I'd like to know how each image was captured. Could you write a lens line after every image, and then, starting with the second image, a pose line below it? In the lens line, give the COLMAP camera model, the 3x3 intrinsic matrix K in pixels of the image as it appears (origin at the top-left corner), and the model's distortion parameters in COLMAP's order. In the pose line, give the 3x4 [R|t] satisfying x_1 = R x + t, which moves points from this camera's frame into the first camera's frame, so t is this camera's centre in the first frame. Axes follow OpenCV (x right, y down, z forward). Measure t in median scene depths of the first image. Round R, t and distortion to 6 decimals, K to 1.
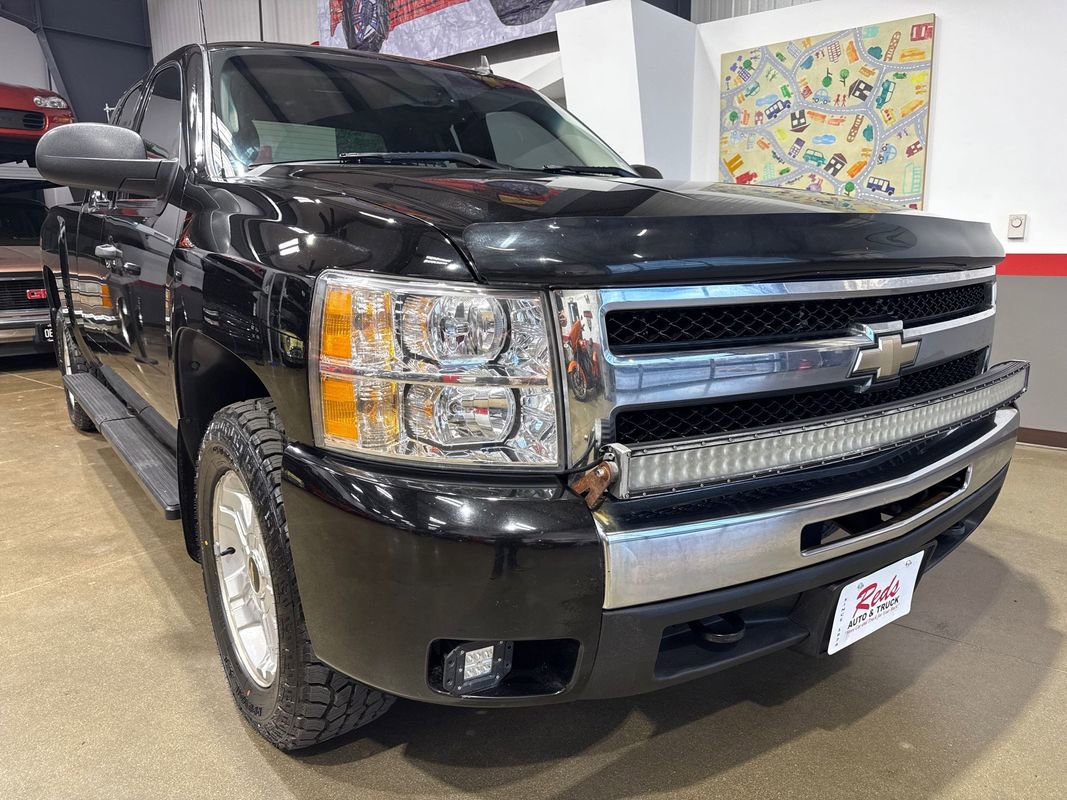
lens RADIAL K [[761.0, 0, 536.5], [0, 761.0, 397.7], [0, 0, 1]] dist [0.019591, -0.022274]
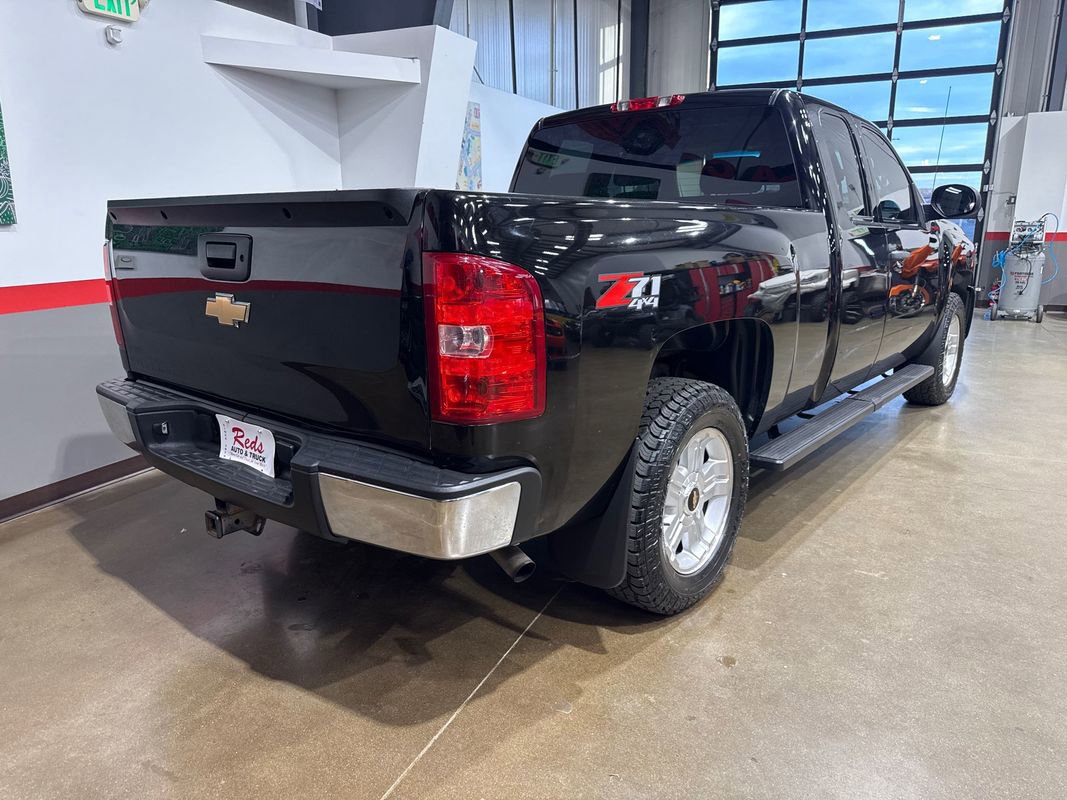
lens RADIAL K [[761.0, 0, 533.2], [0, 761.0, 404.0], [0, 0, 1]] dist [0.019591, -0.022274]
pose [[-0.248079, -0.222965, 0.942732, -1.163665], [0.207374, 0.938372, 0.276504, -0.302769], [-0.946284, 0.264093, -0.186554, 1.288146]]
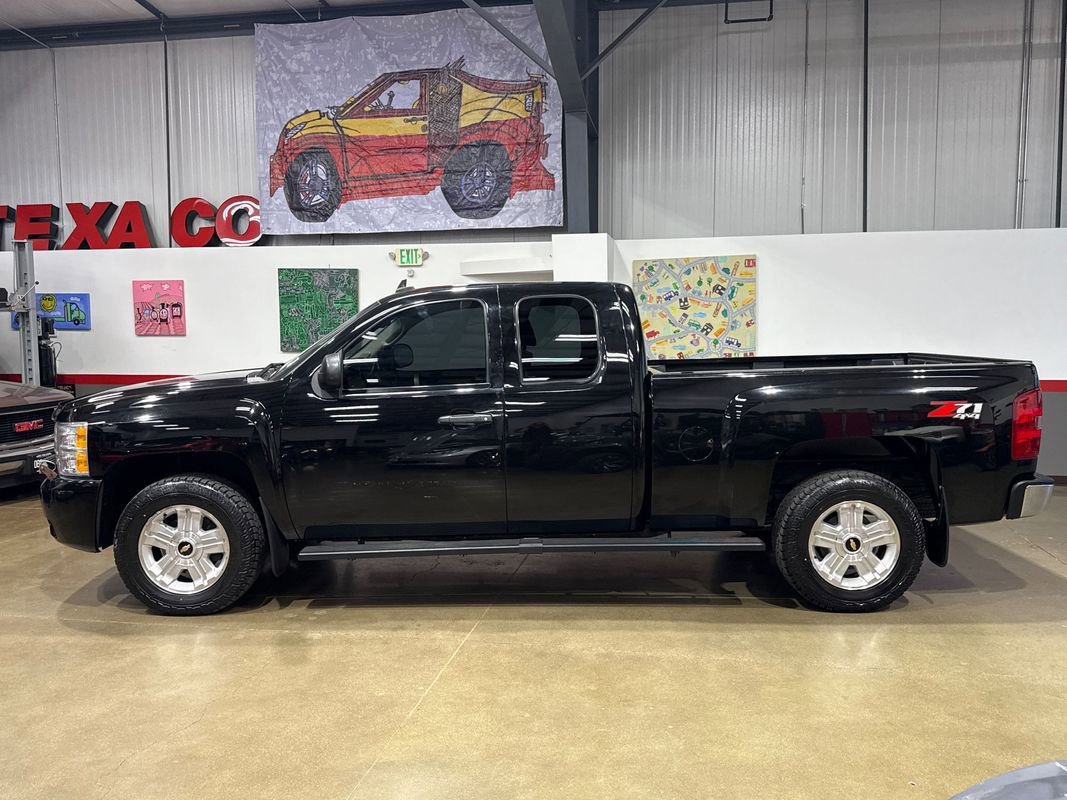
lens RADIAL K [[907.7, 0, 528.7], [0, 907.7, 405.9], [0, 0, 1]] dist [0.135289, -0.047517]
pose [[0.881374, -0.043101, 0.470448, -0.995919], [0.095343, 0.991567, -0.087777, 0.014134], [-0.462698, 0.122218, 0.878051, -0.649188]]
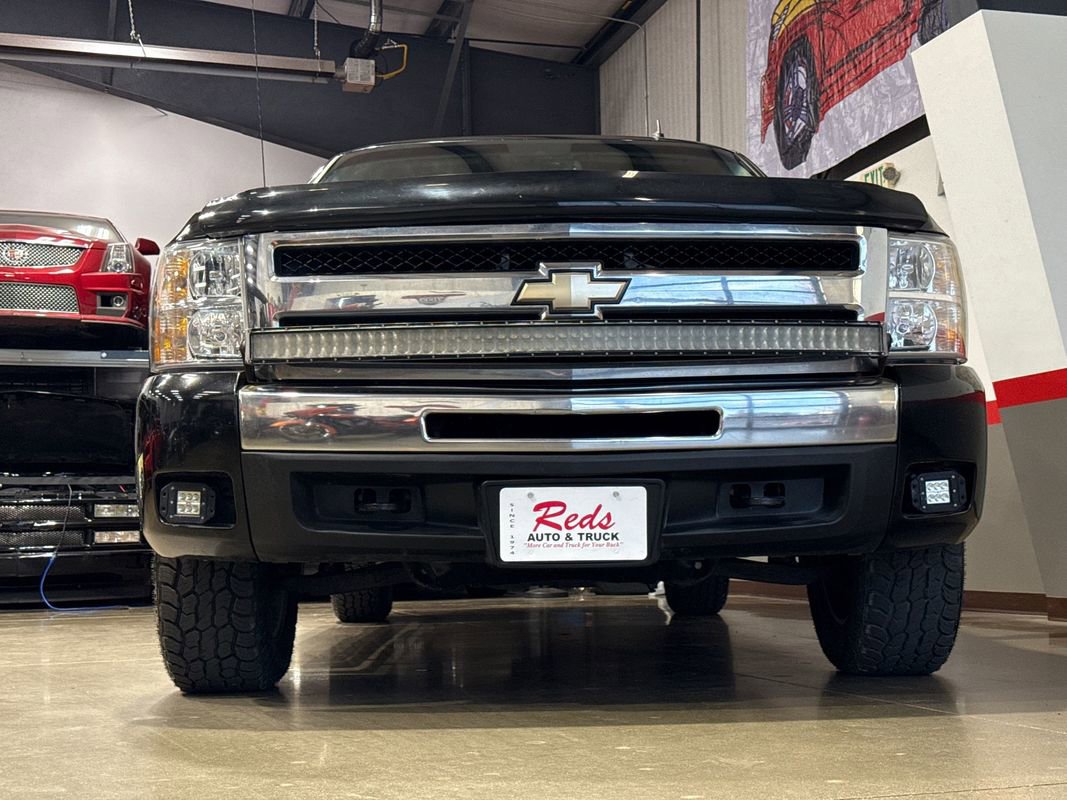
lens RADIAL K [[1489.3, 0, 552.0], [0, 1489.3, 402.1], [0, 0, 1]] dist [0.139038, 0.000000]
pose [[0.824337, -0.063631, -0.562512, 0.560955], [-0.101335, 0.961027, -0.257212, 0.225097], [0.556956, 0.269032, 0.785762, -0.228379]]
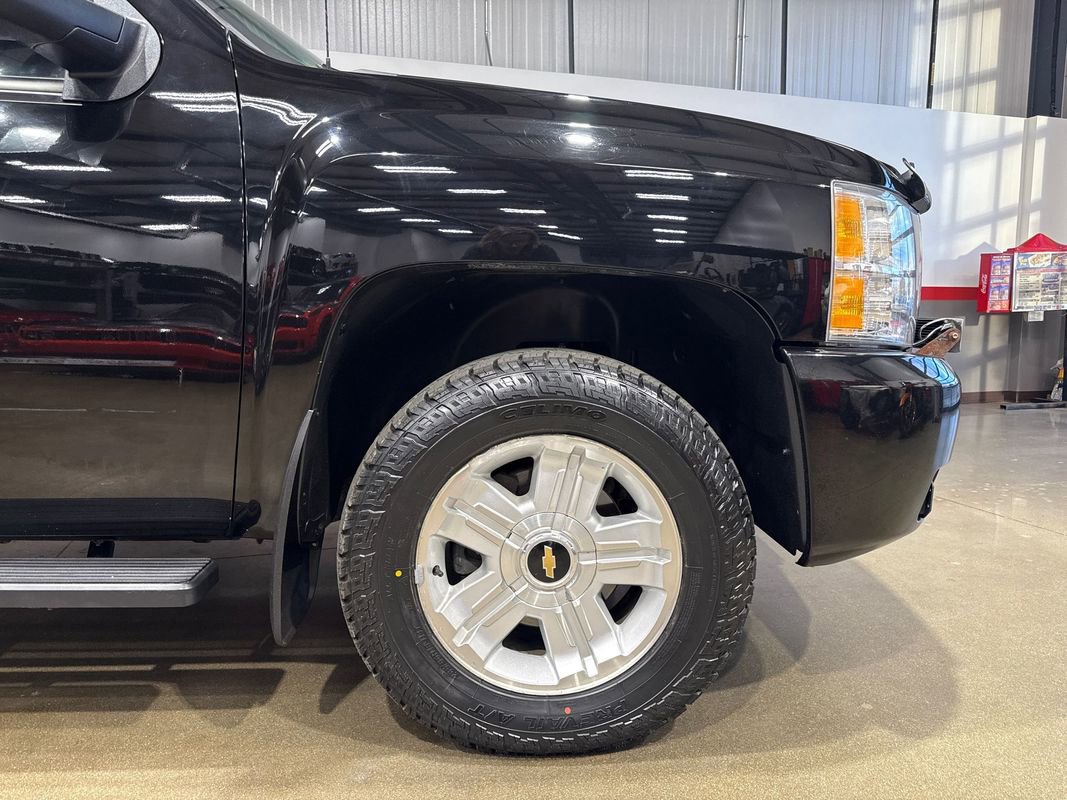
lens RADIAL K [[762.4, 0, 536.3], [0, 762.4, 400.7], [0, 0, 1]] dist [-0.000524, -0.000682]
pose [[0.559653, -0.087126, 0.824134, -0.421097], [0.165908, 0.986105, -0.008416, 0.026800], [-0.811950, 0.141441, 0.566332, 0.214396]]
